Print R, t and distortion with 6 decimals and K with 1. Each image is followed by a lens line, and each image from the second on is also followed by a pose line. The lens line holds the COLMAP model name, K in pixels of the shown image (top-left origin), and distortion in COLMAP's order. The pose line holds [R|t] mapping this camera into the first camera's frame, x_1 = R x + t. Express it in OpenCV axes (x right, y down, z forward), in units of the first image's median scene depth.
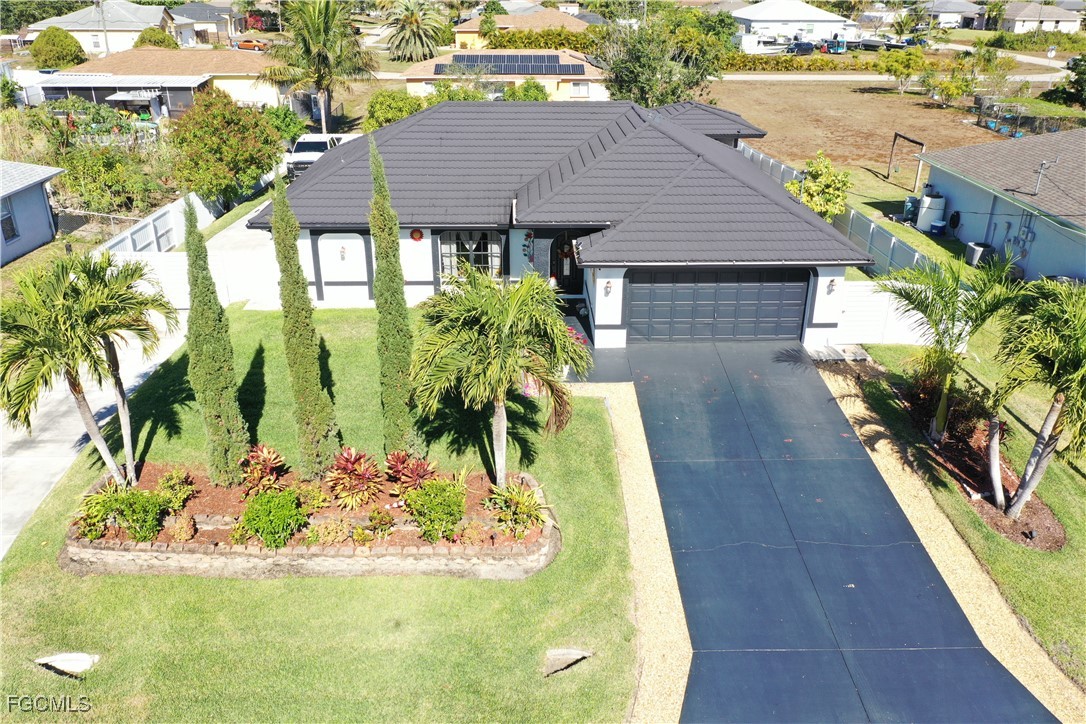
lens RADIAL K [[851.7, 0, 542.9], [0, 851.7, 360.3], [0, 0, 1]] dist [0.000551, 0.000118]
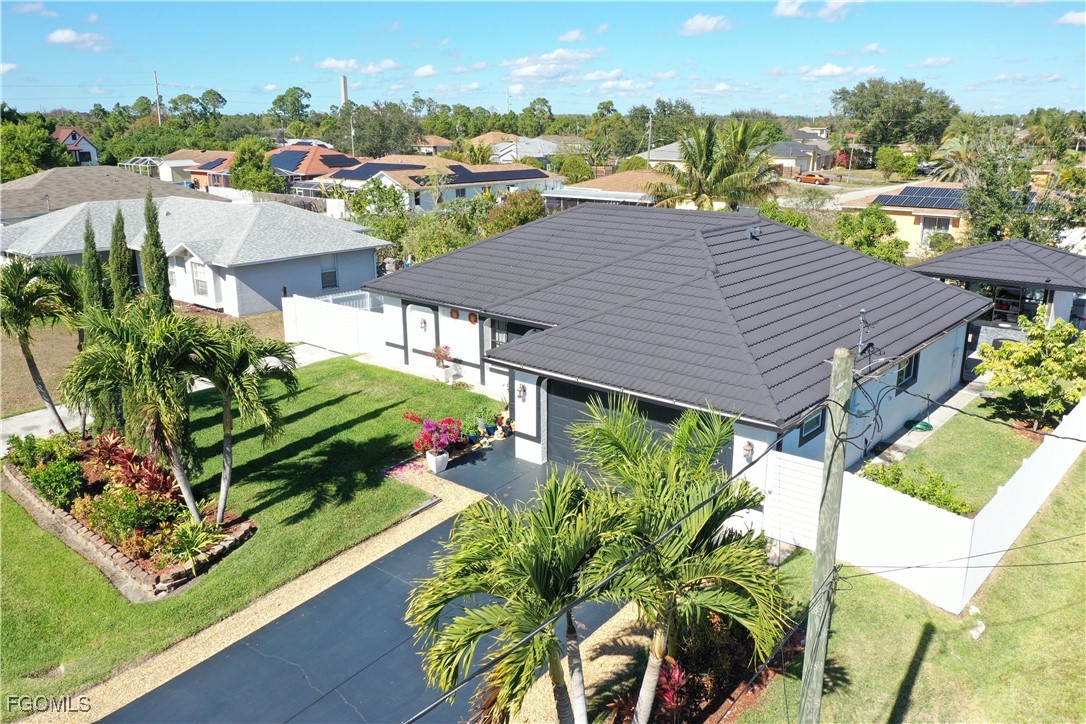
lens RADIAL K [[851.7, 0, 542.9], [0, 851.7, 360.3], [0, 0, 1]] dist [0.000551, 0.000118]
pose [[0.743710, 0.174176, -0.645413, 0.665135], [-0.271350, 0.961002, -0.053334, -0.074494], [0.610954, 0.214798, 0.761970, 0.311961]]
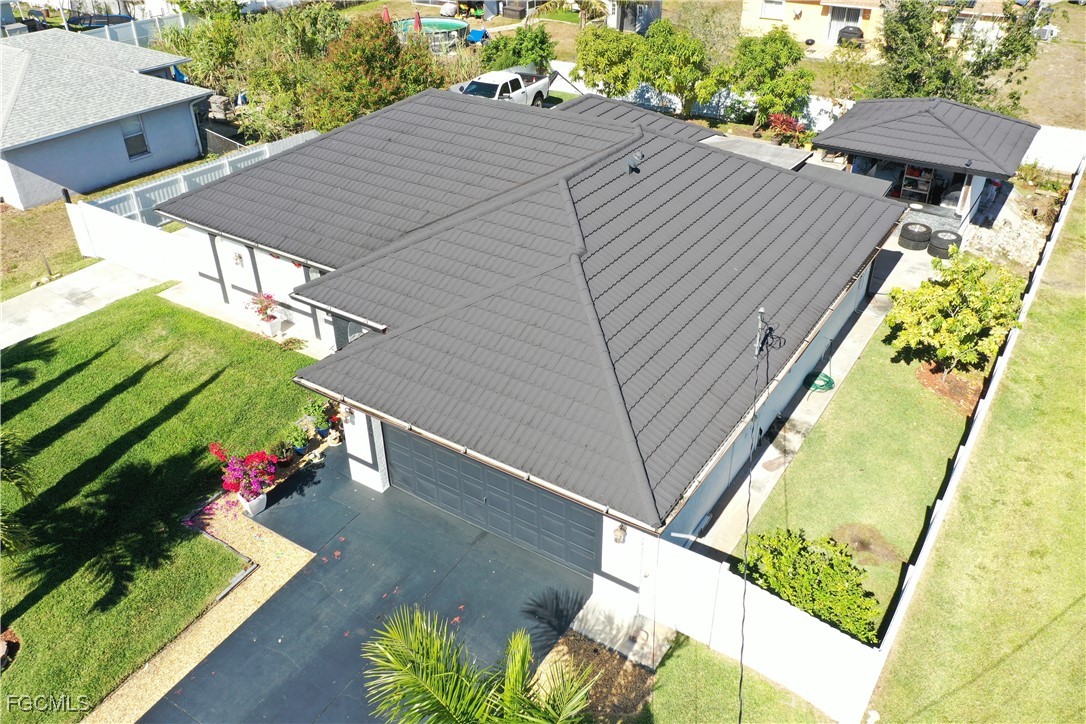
lens RADIAL K [[851.7, 0, 542.9], [0, 851.7, 360.3], [0, 0, 1]] dist [0.000551, 0.000118]
pose [[0.821139, 0.295579, -0.488225, 0.548485], [-0.224849, 0.953799, 0.199274, -0.309629], [0.524569, -0.053854, 0.849663, 0.465336]]
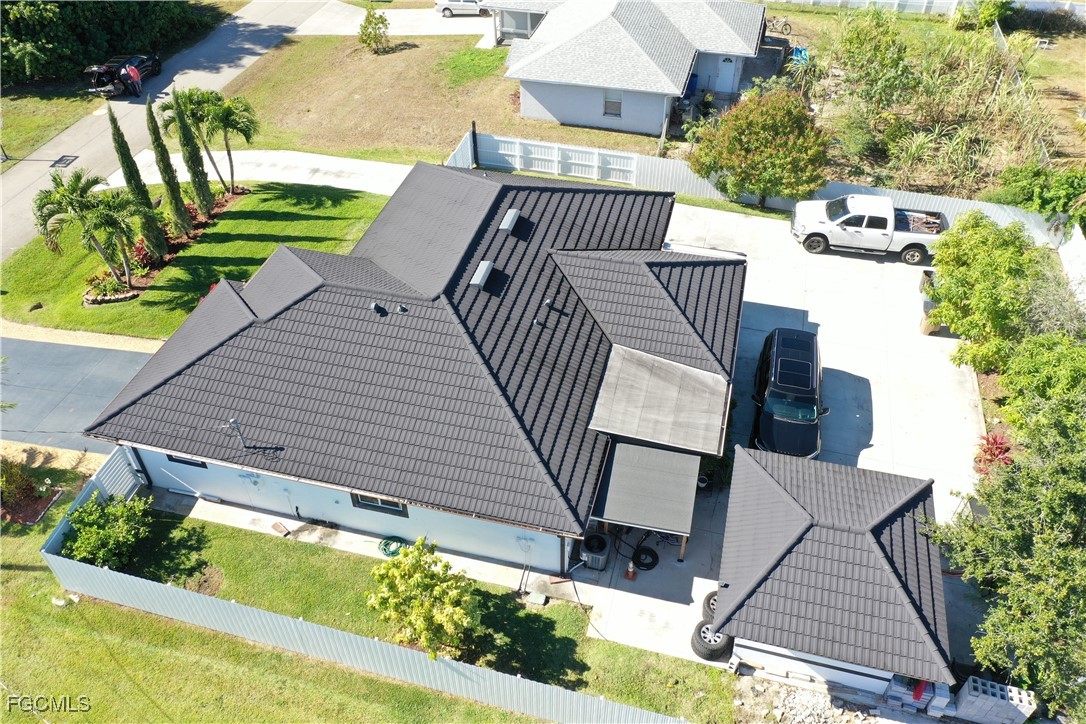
lens RADIAL K [[856.6, 0, 543.7], [0, 856.6, 357.6], [0, 0, 1]] dist [-0.000448, 0.001390]
pose [[-0.268622, 0.636056, -0.723377, 0.936130], [-0.391316, 0.614157, 0.685334, -1.132230], [0.880178, 0.467165, 0.083923, 1.339037]]
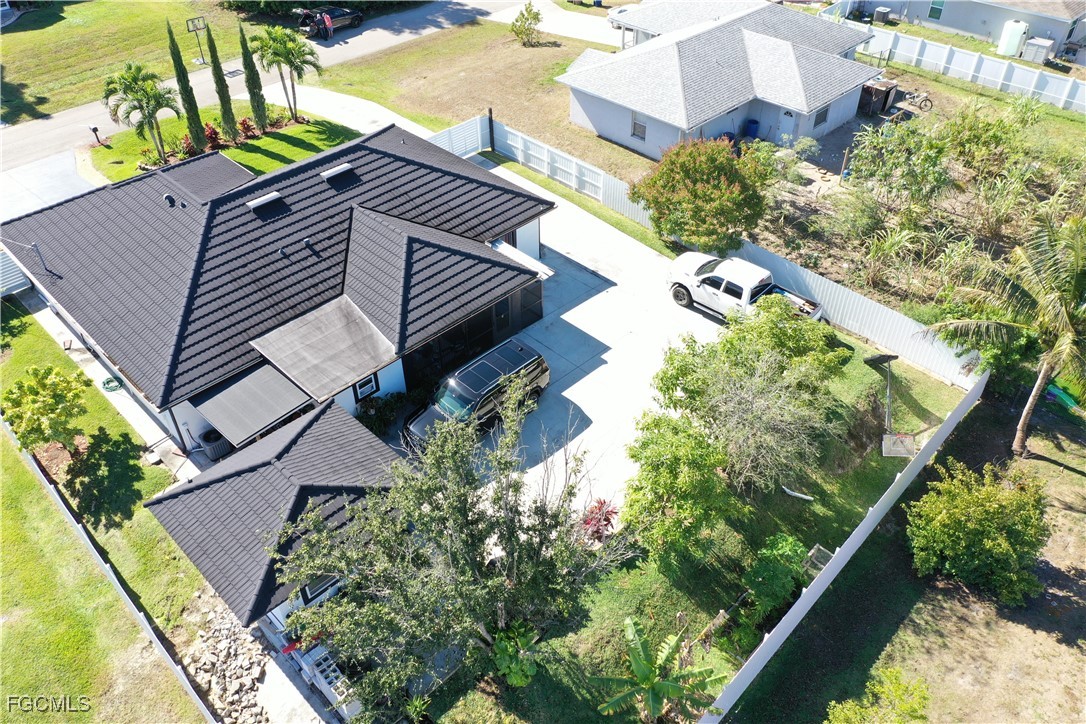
lens RADIAL K [[851.7, 0, 542.9], [0, 851.7, 360.3], [0, 0, 1]] dist [0.000551, 0.000118]
pose [[-0.721950, 0.443085, -0.531473, 0.564699], [-0.284579, 0.509987, 0.811744, -1.460983], [0.630716, 0.737284, -0.242093, 2.089542]]
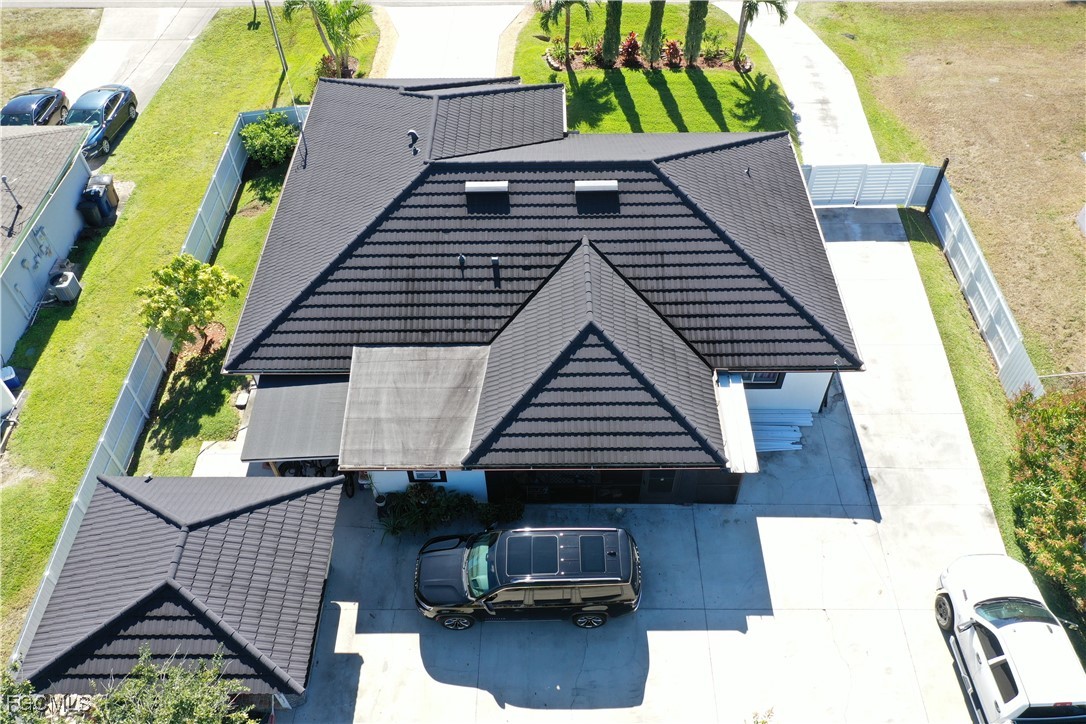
lens RADIAL K [[851.7, 0, 542.9], [0, 851.7, 360.3], [0, 0, 1]] dist [0.000551, 0.000118]
pose [[-0.999733, -0.014835, 0.017743, -0.027961], [0.012668, 0.290631, 0.956751, -1.328825], [-0.019351, 0.956720, -0.290366, 1.818286]]
